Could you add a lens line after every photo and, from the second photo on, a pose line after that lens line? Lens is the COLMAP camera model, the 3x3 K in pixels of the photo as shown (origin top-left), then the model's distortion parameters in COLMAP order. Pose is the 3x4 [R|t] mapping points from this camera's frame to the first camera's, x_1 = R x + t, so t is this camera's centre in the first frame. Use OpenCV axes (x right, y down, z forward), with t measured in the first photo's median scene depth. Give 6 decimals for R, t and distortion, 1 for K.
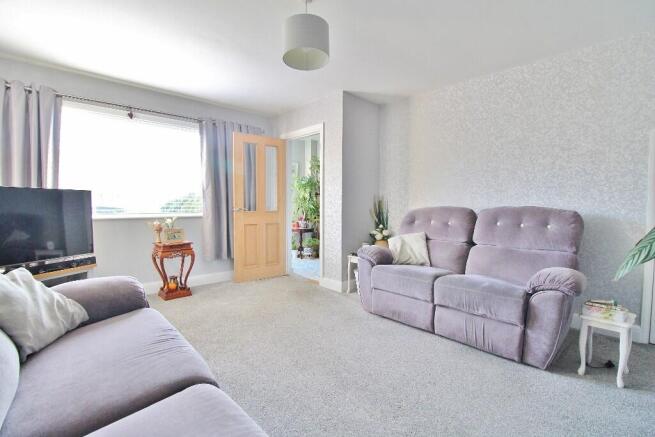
lens RADIAL K [[306.3, 0, 327.2], [0, 306.3, 216.1], [0, 0, 1]] dist [-0.008194, -0.003667]
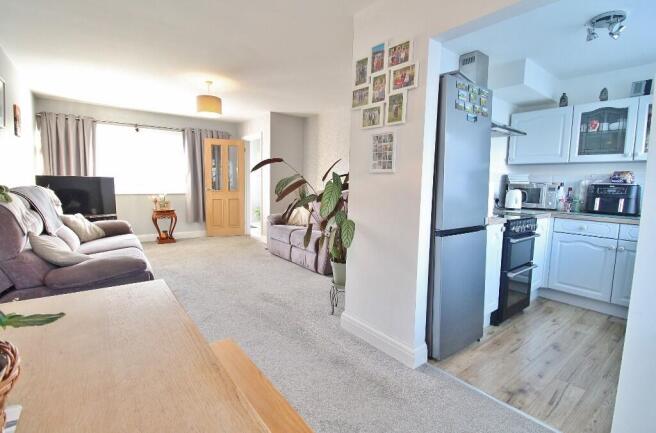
lens RADIAL K [[306.8, 0, 332.5], [0, 306.8, 213.4], [0, 0, 1]] dist [-0.008194, -0.003667]
pose [[0.996371, 0.025467, -0.081220, 0.568300], [-0.020263, 0.997727, 0.064265, -0.016108], [0.082672, -0.062386, 0.994622, -0.591025]]
